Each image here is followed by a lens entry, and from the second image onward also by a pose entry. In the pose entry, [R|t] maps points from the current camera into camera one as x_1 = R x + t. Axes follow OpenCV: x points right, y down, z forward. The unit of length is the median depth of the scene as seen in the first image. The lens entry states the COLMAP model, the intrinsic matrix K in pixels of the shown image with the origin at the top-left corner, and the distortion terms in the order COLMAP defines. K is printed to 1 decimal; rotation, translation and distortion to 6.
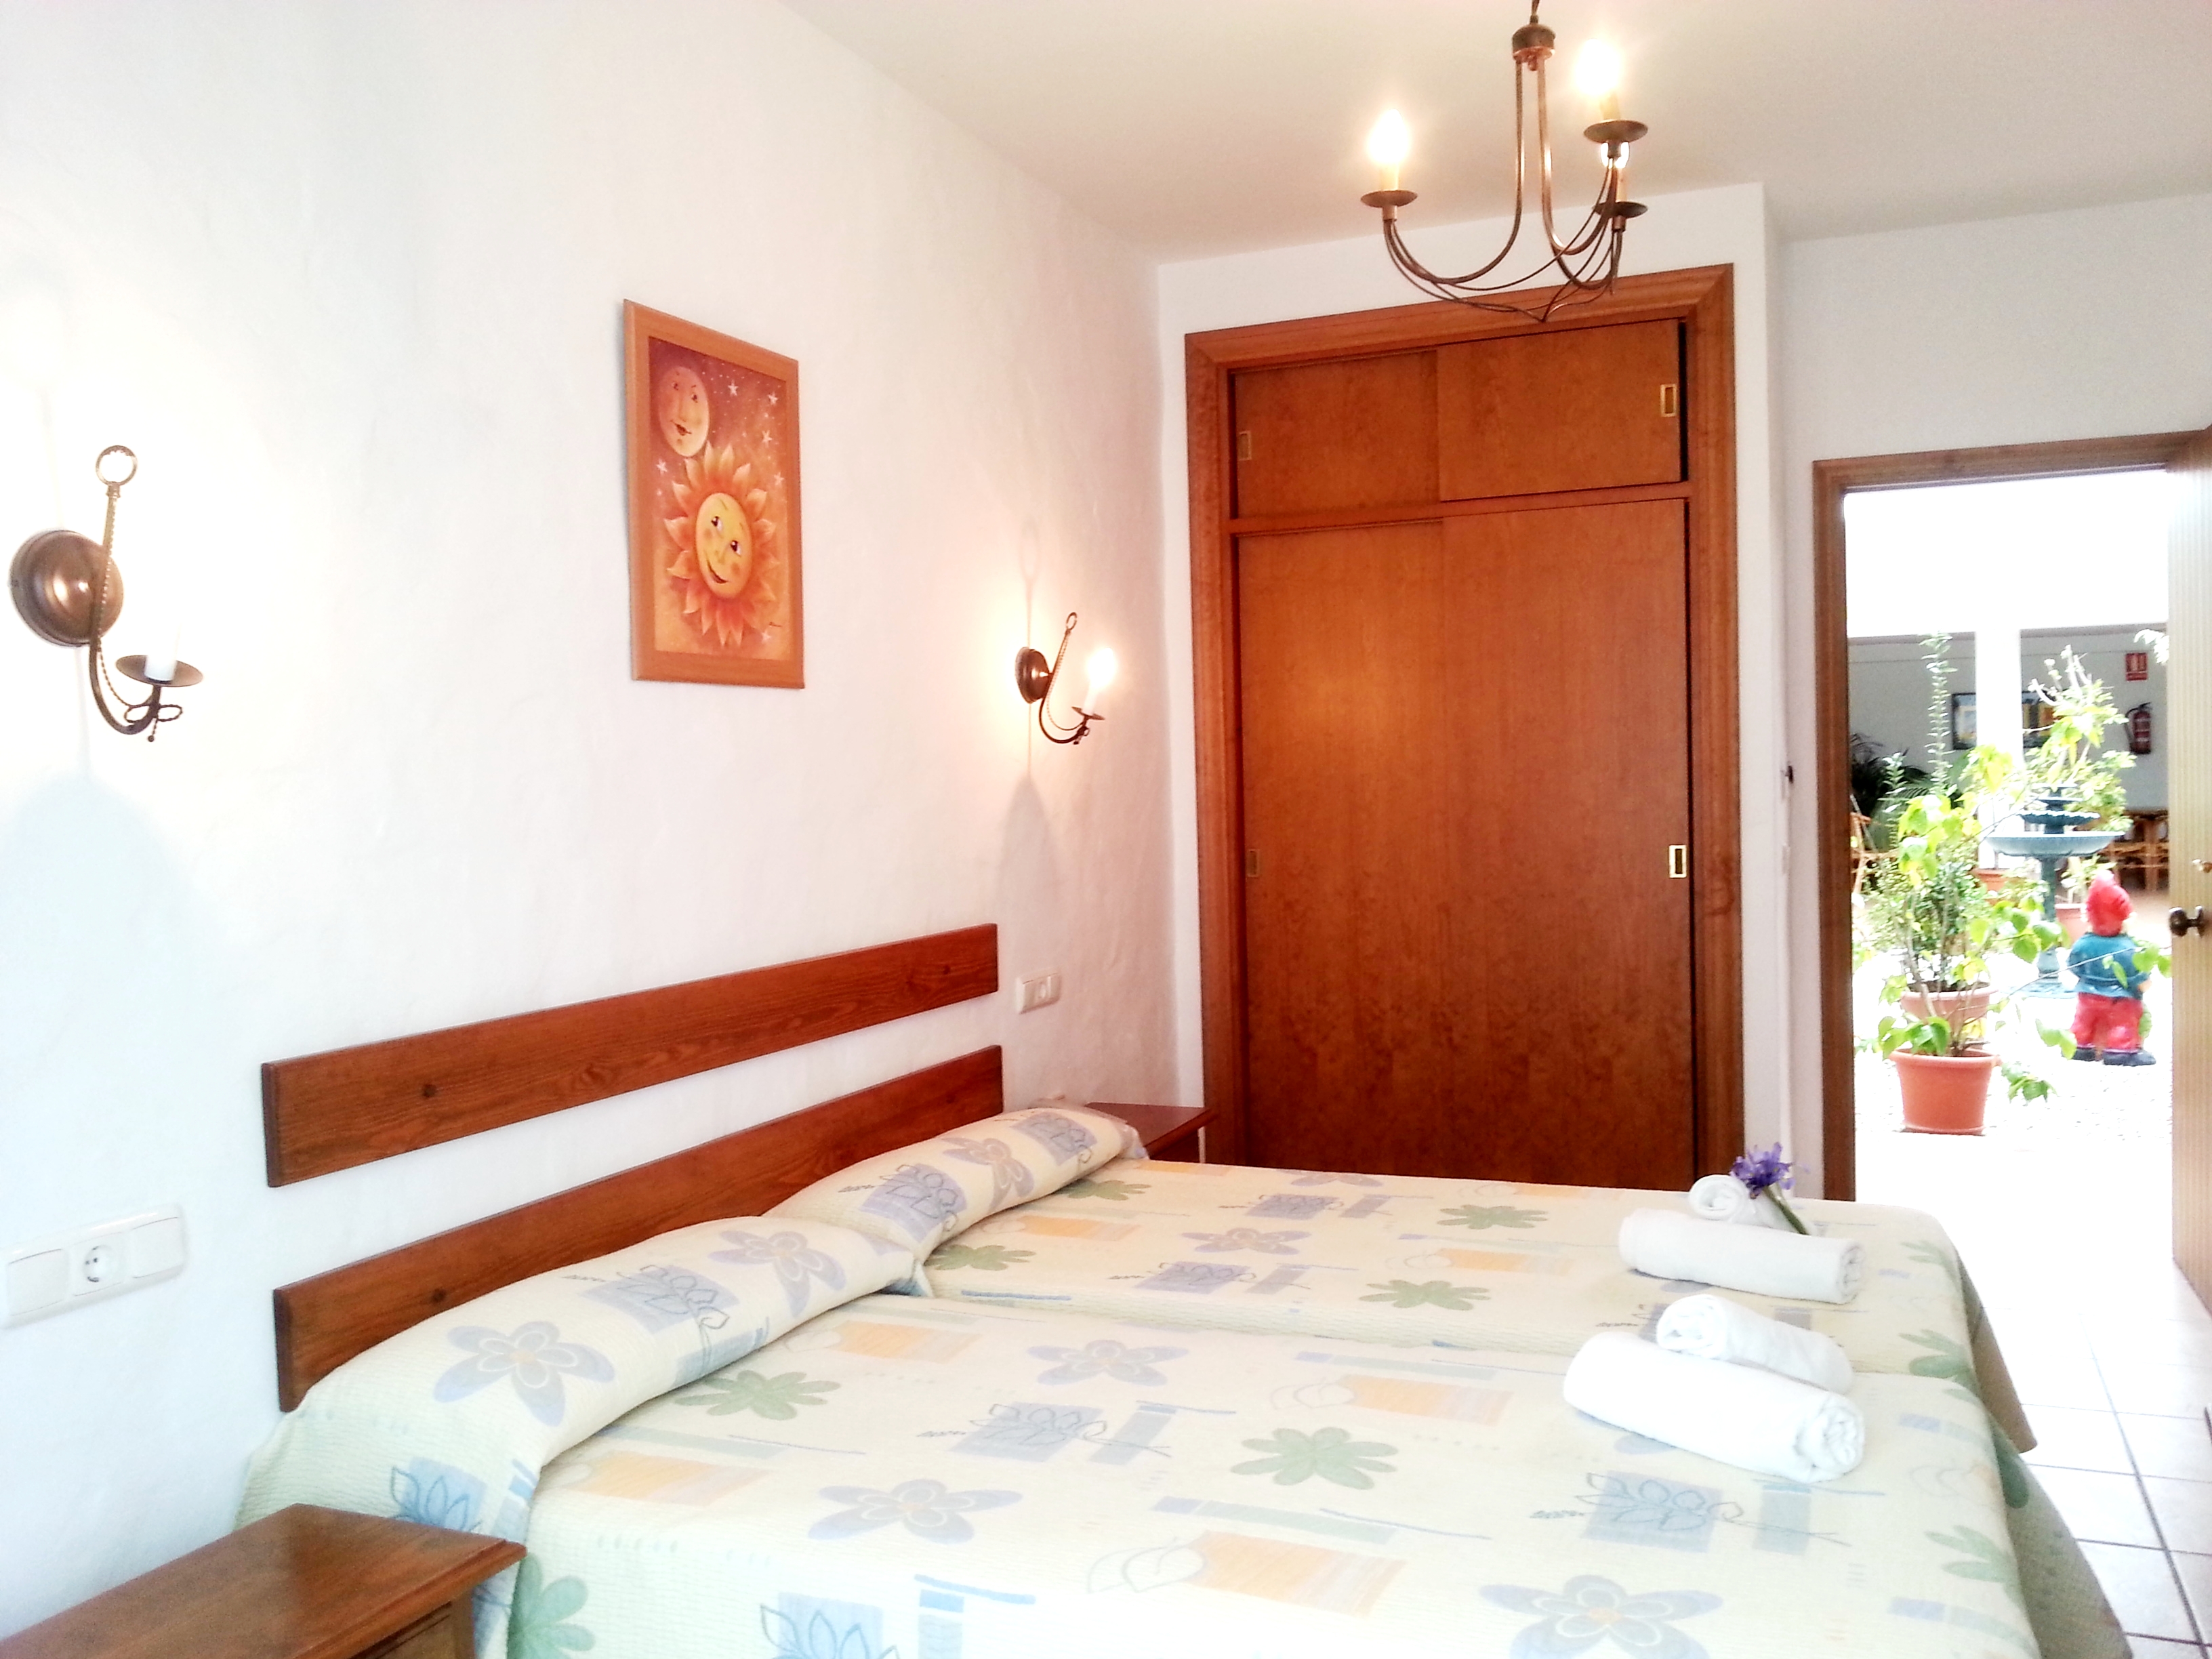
lens RADIAL K [[1809.0, 0, 1118.0], [0, 1809.0, 841.7], [0, 0, 1]] dist [-0.004278, -0.003487]
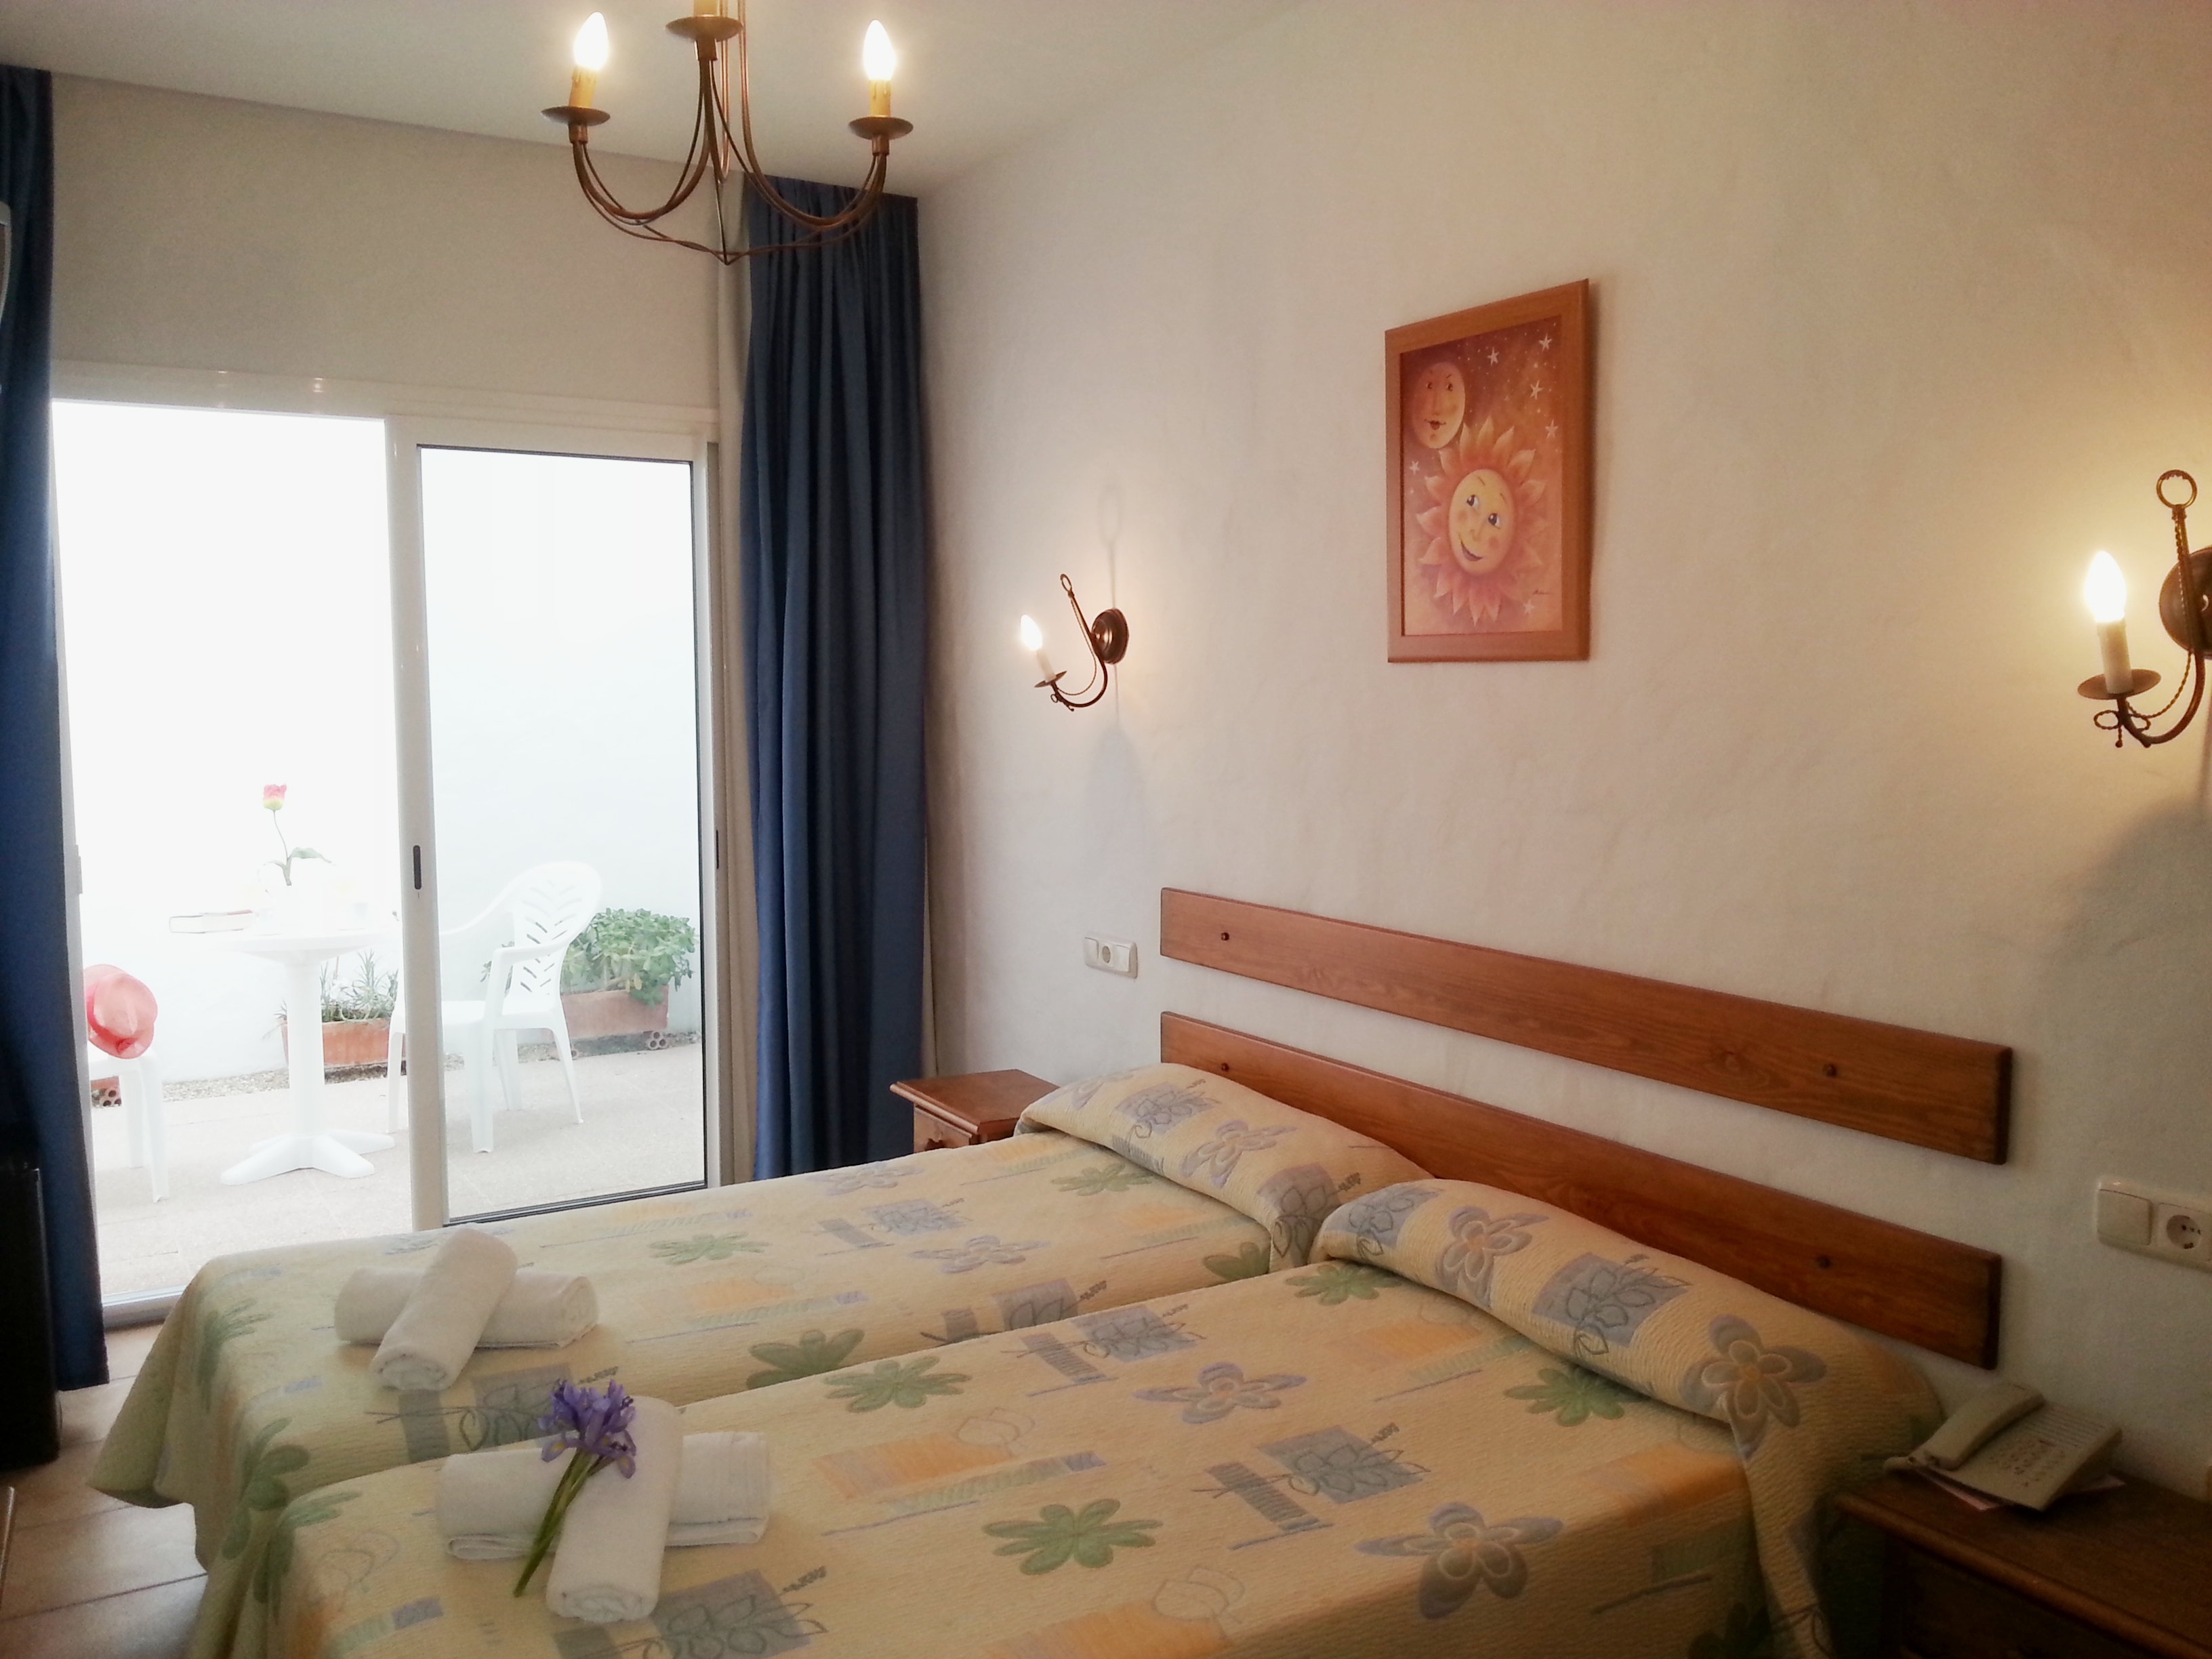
lens RADIAL K [[1809.0, 0, 1119.4], [0, 1809.0, 821.7], [0, 0, 1]] dist [-0.004278, -0.003487]
pose [[-0.592718, 0.097550, -0.799481, 0.726205], [-0.010829, 0.991583, 0.129018, -0.127999], [0.805337, 0.085129, -0.586673, 1.459932]]
